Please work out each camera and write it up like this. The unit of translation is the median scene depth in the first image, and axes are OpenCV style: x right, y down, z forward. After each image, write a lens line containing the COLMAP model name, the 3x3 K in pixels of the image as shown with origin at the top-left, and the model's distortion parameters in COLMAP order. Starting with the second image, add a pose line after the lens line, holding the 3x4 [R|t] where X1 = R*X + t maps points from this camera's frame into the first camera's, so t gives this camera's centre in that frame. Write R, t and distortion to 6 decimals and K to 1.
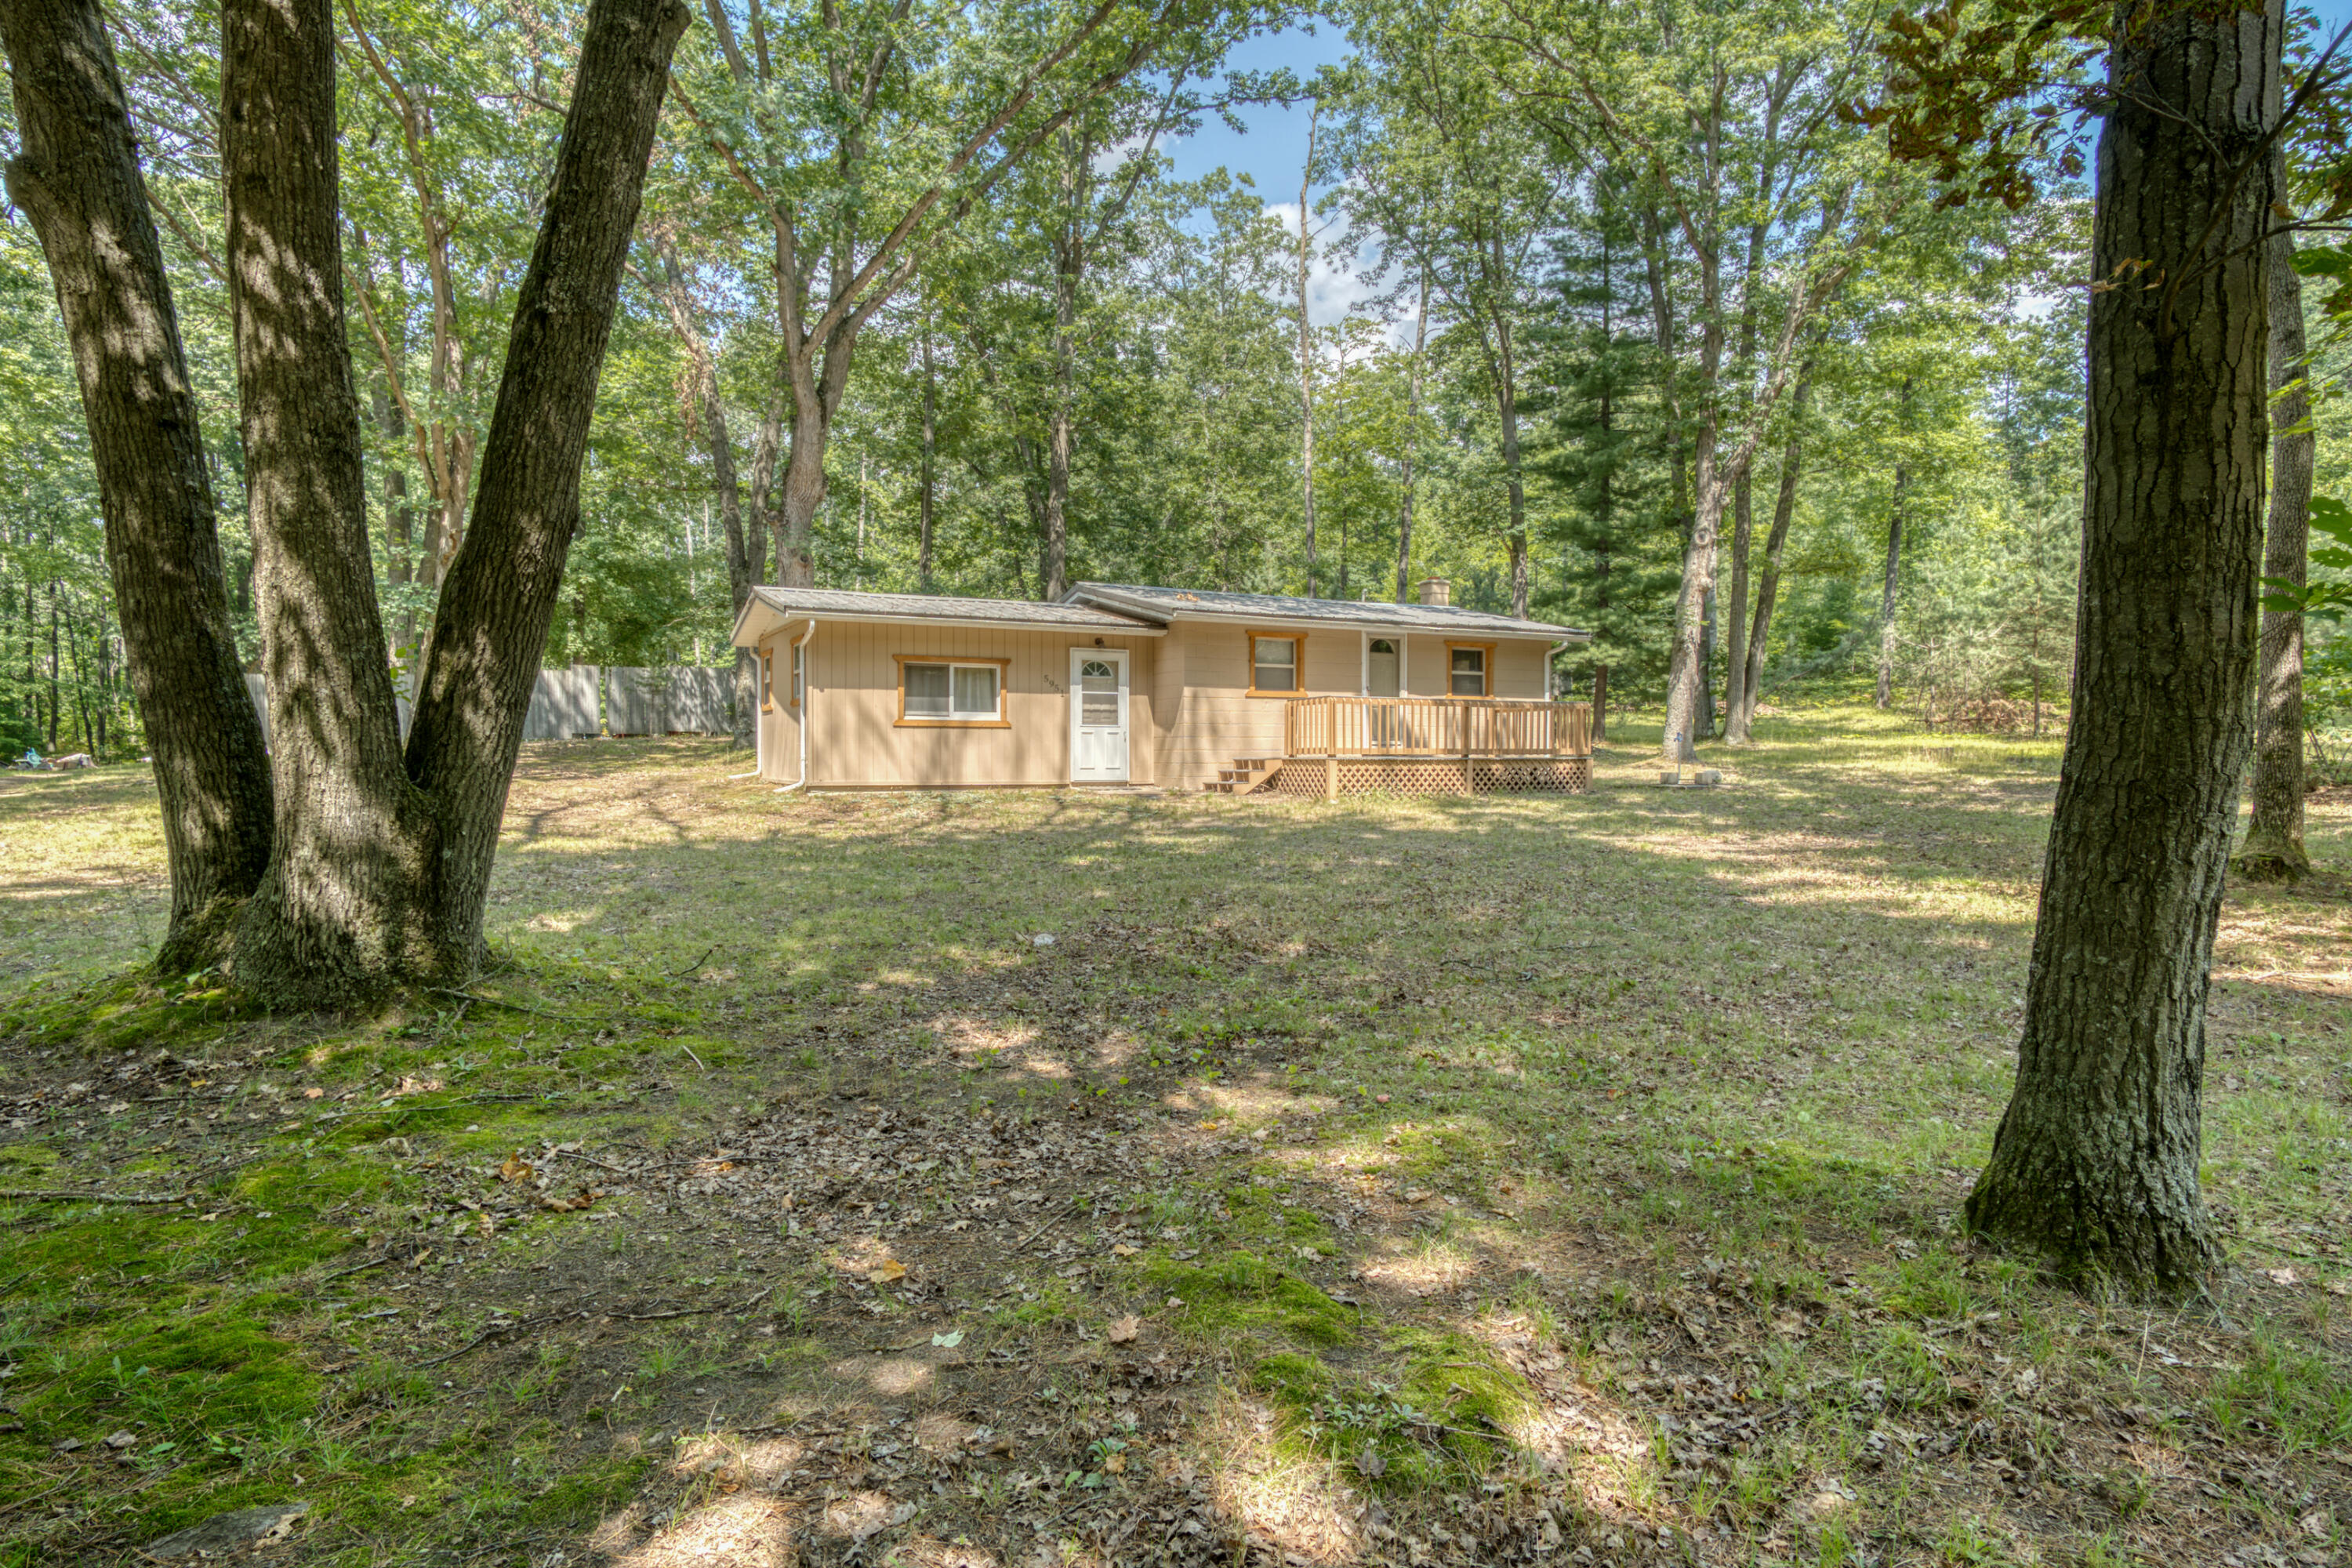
lens RADIAL K [[1281.8, 0, 1189.8], [0, 1281.8, 786.1], [0, 0, 1]] dist [-0.030661, 0.004963]
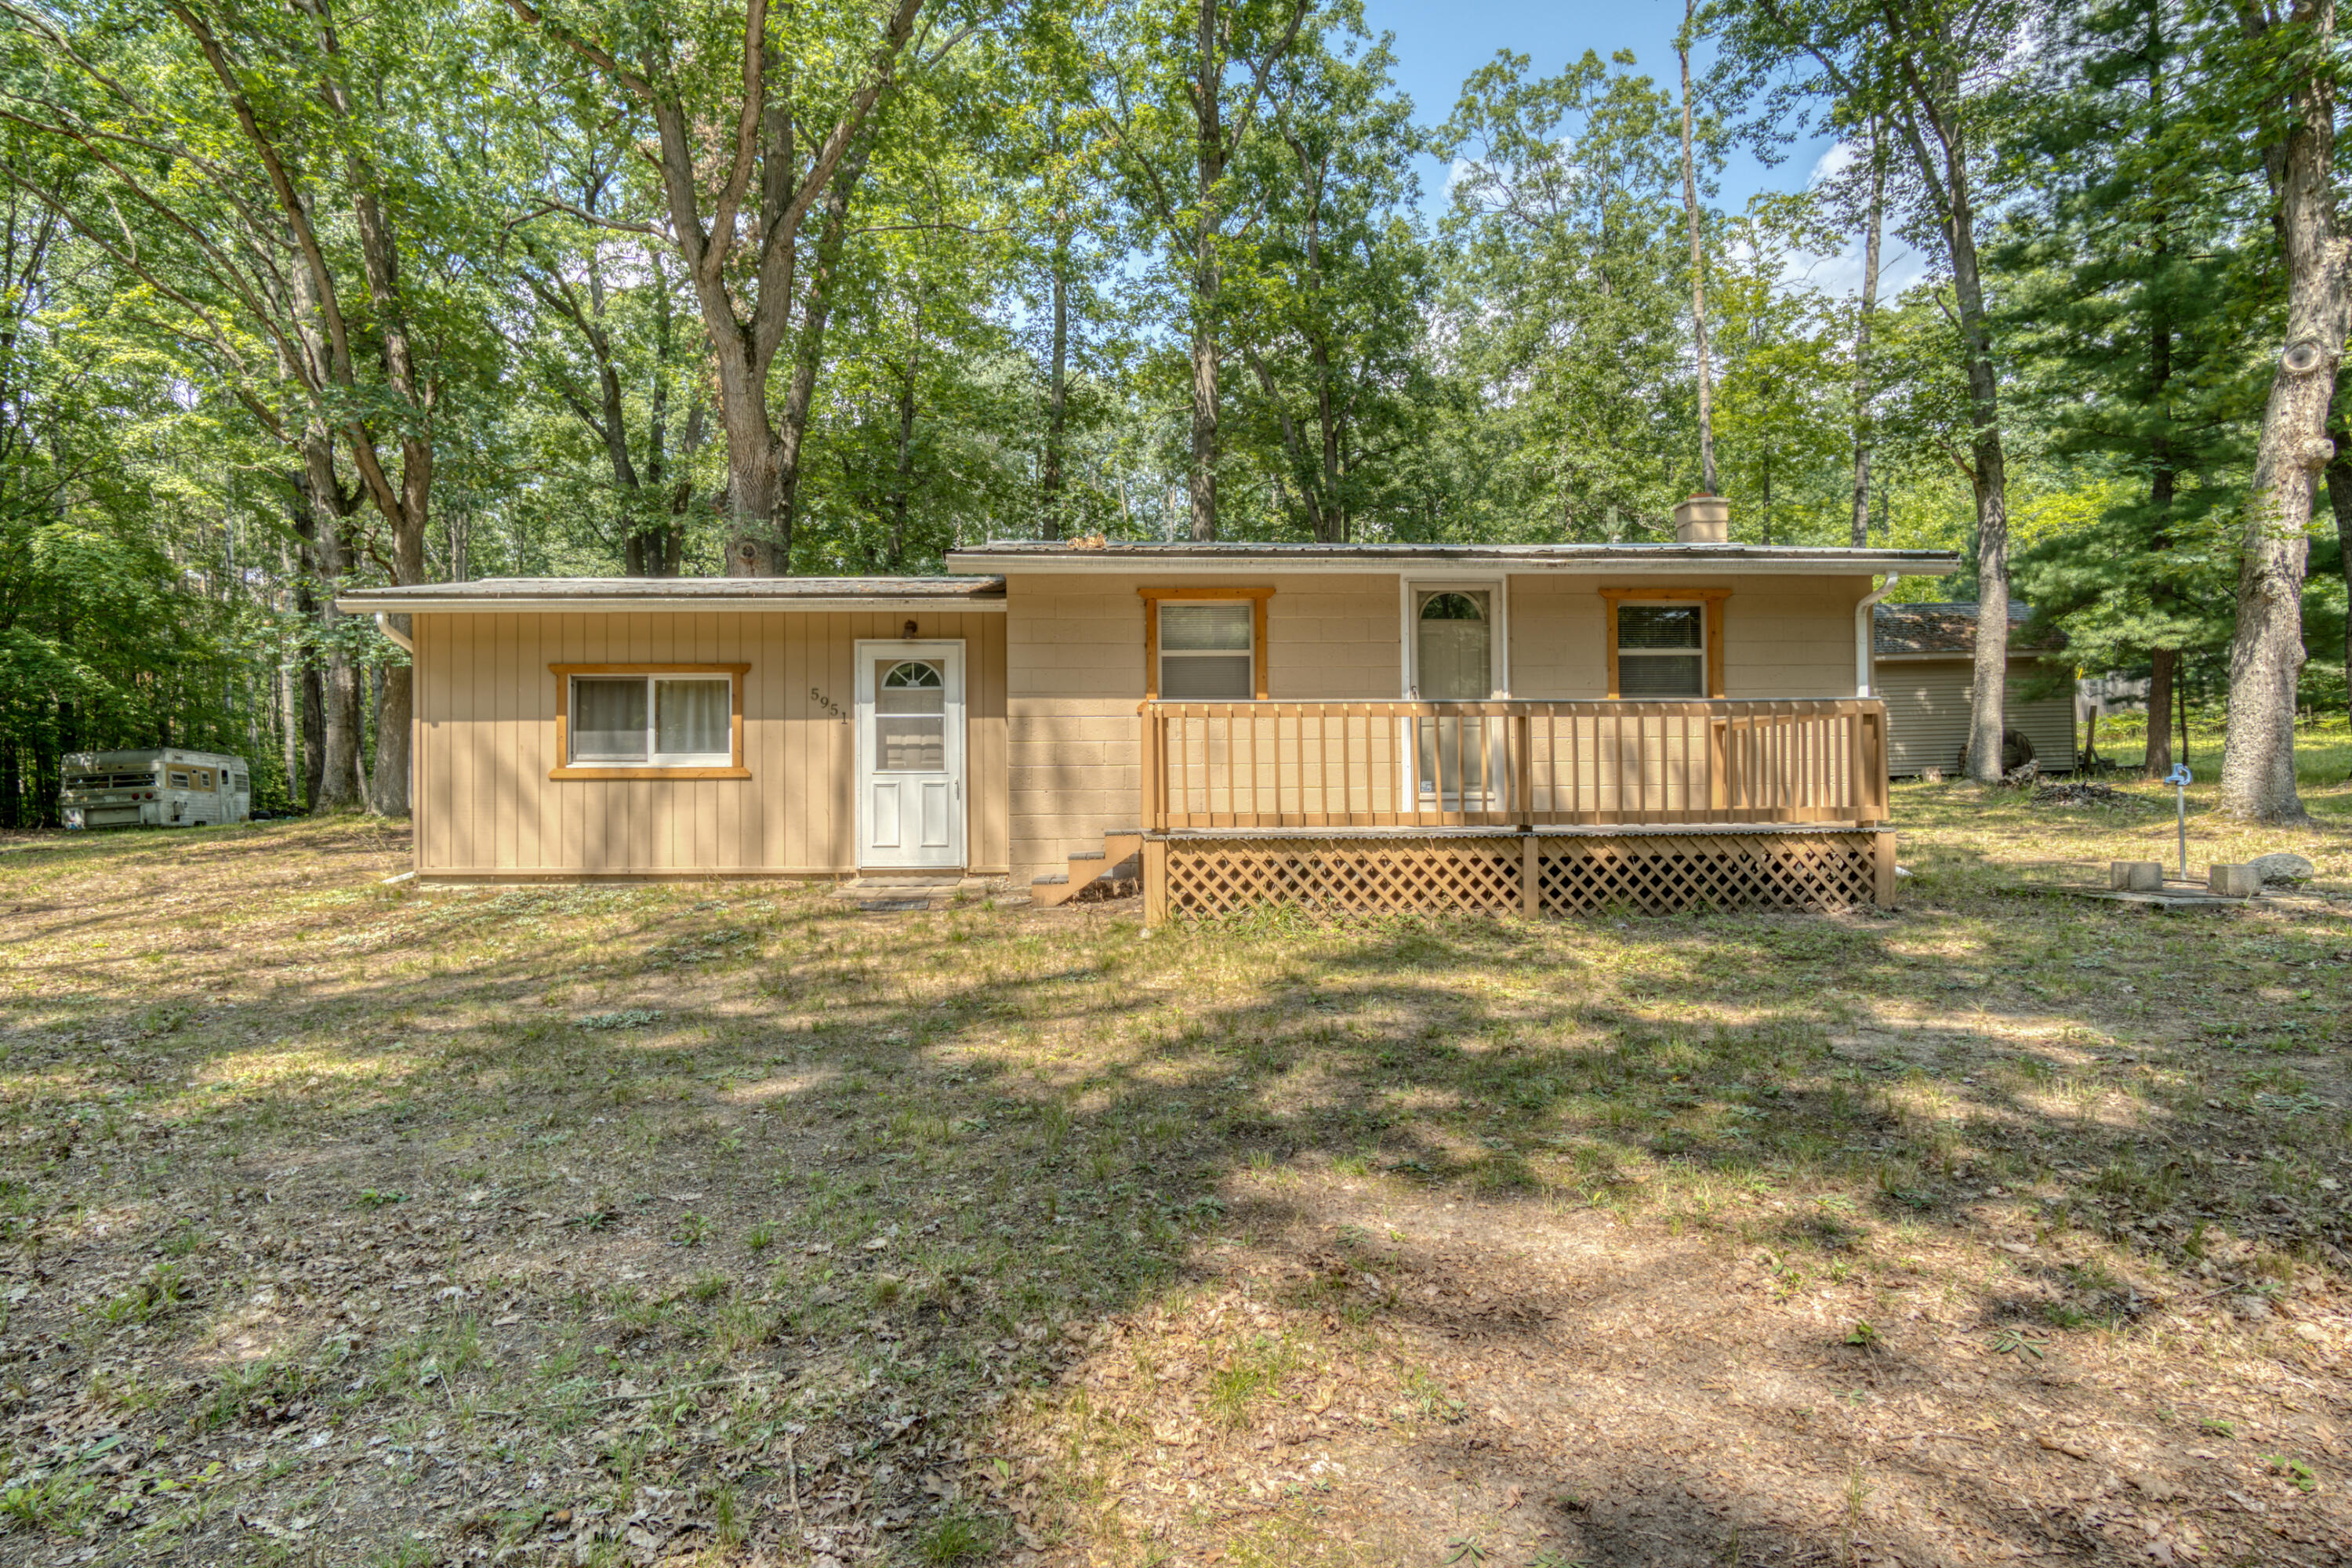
lens RADIAL K [[1281.8, 0, 1166.9], [0, 1281.8, 777.5], [0, 0, 1]] dist [-0.030661, 0.004963]
pose [[0.908175, -0.015157, -0.418316, 0.274707], [-0.001823, 0.999192, -0.040160, -0.021870], [0.418587, 0.037235, 0.907413, 0.524702]]
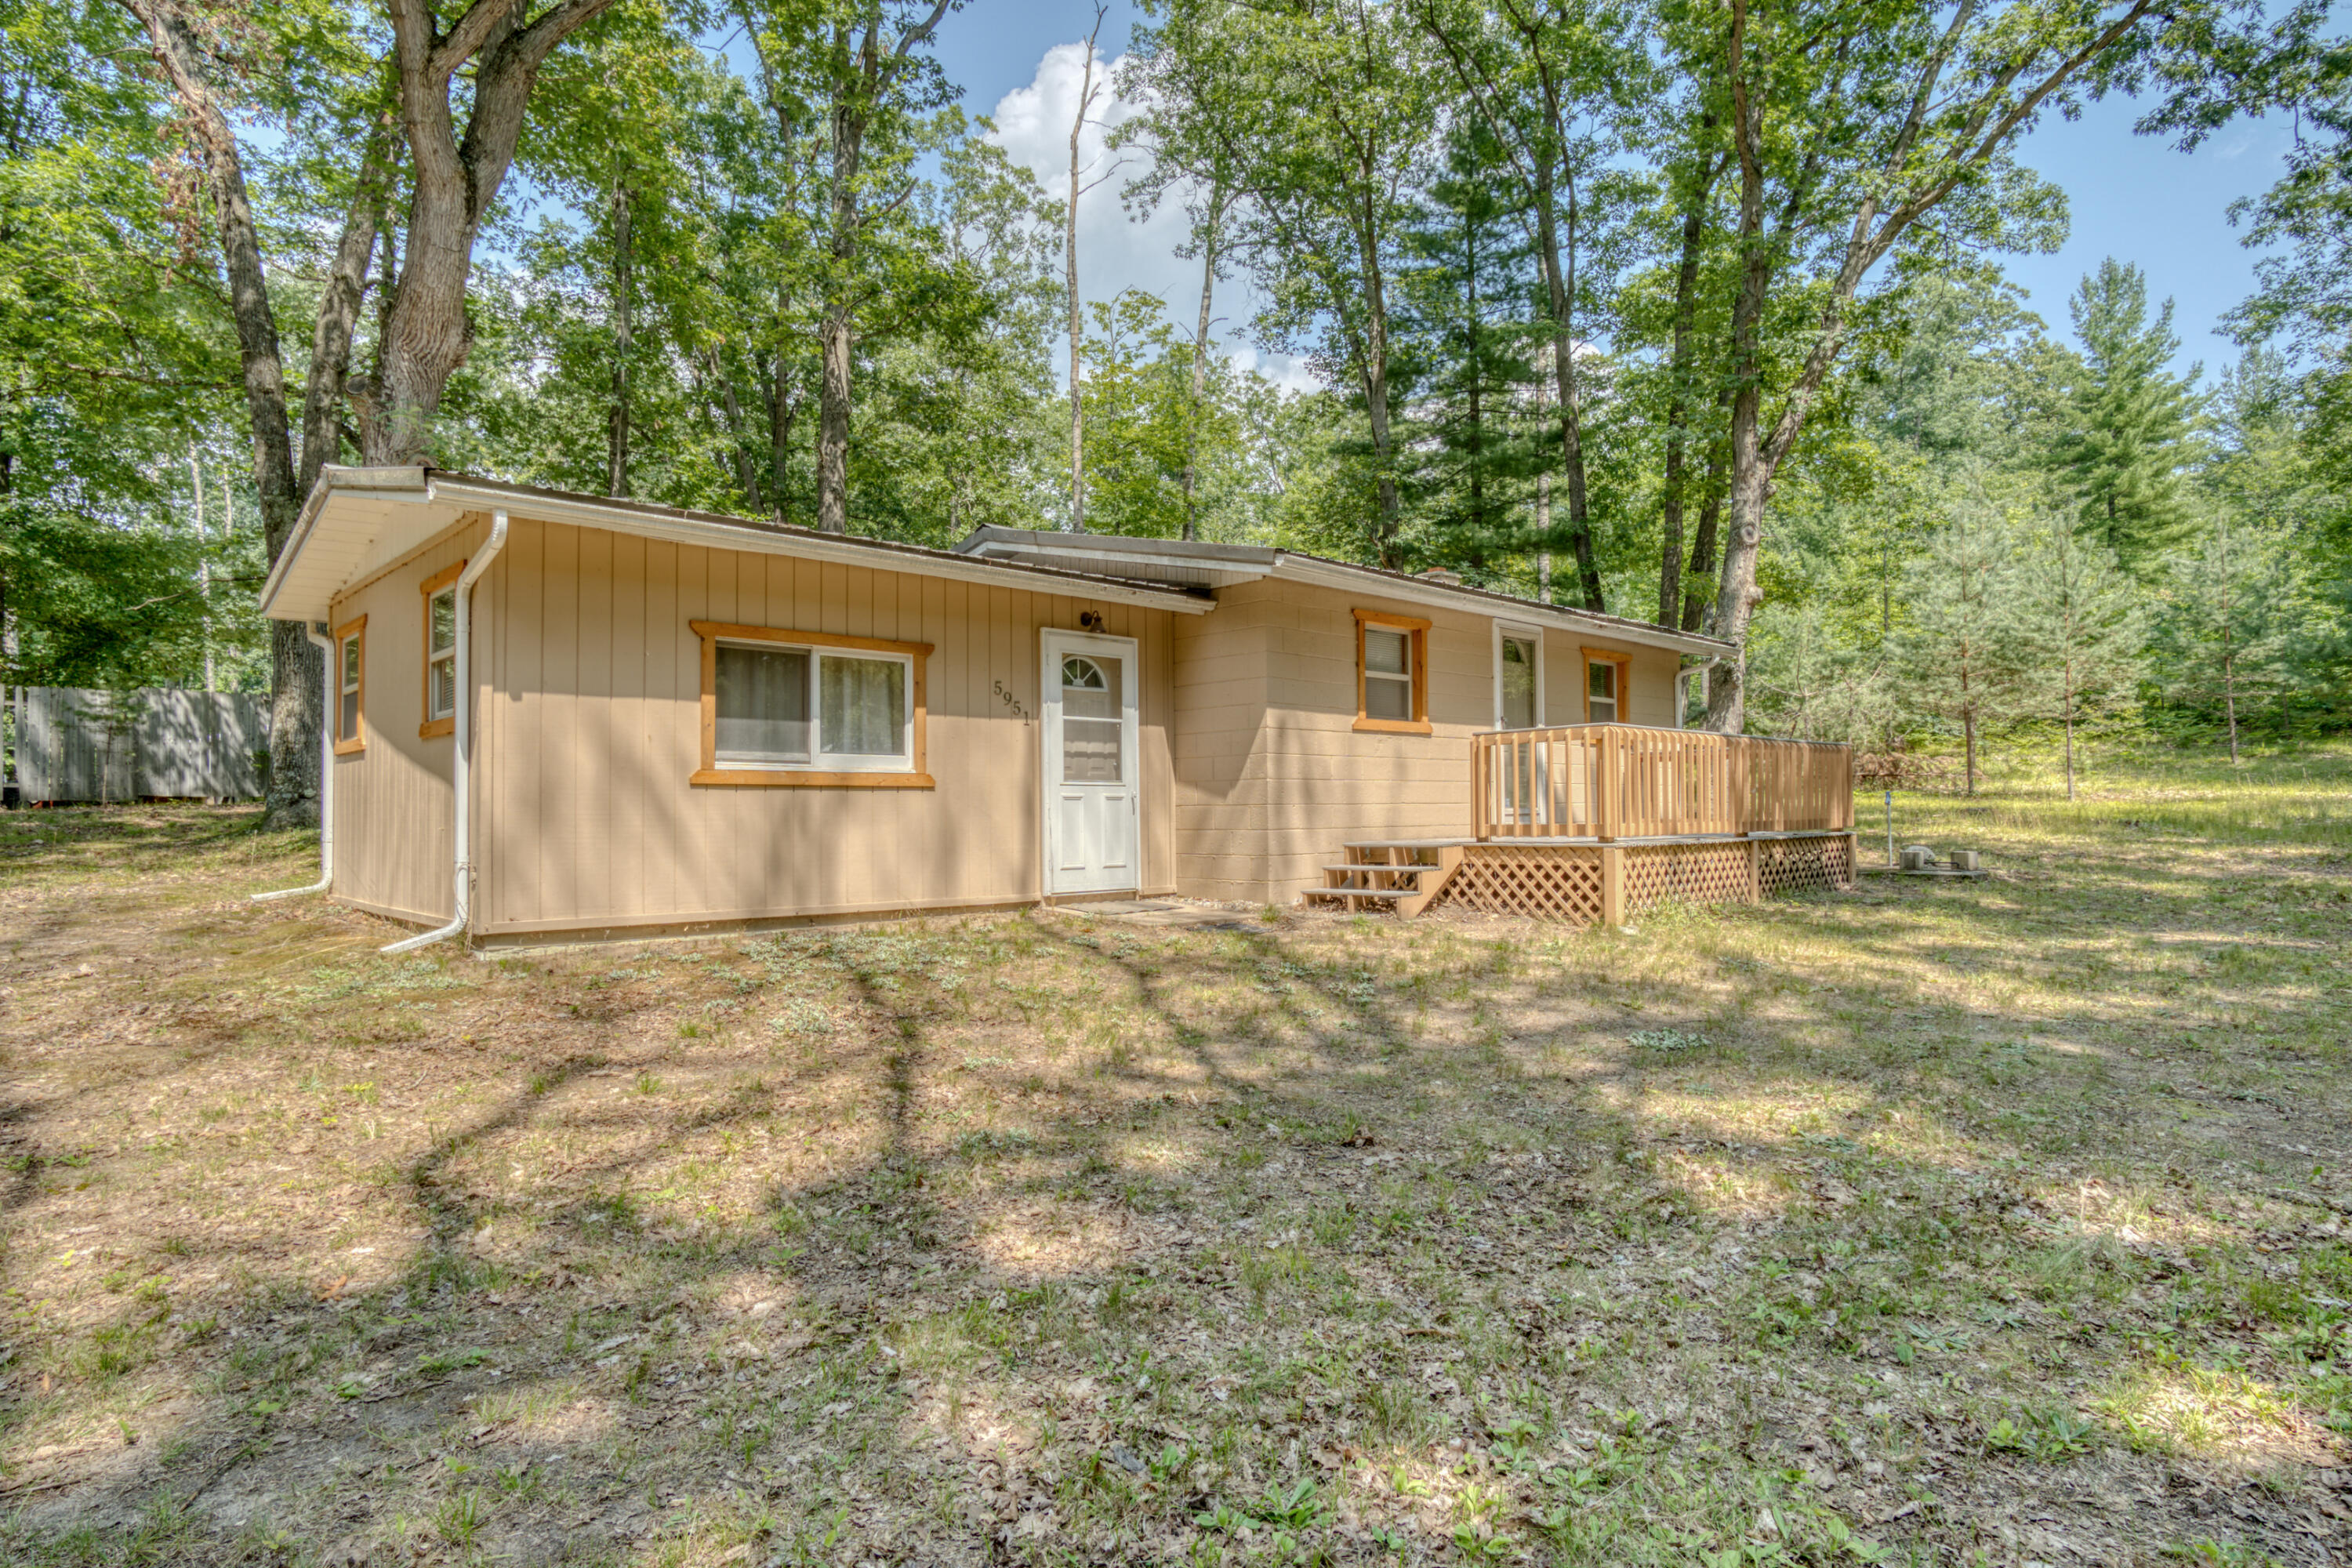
lens RADIAL K [[1281.8, 0, 1172.3], [0, 1281.8, 789.5], [0, 0, 1]] dist [-0.030661, 0.004963]
pose [[0.960718, -0.002847, 0.277511, -0.180412], [0.015262, 0.998976, -0.042586, -0.022600], [-0.277106, 0.045148, 0.959778, 0.501847]]
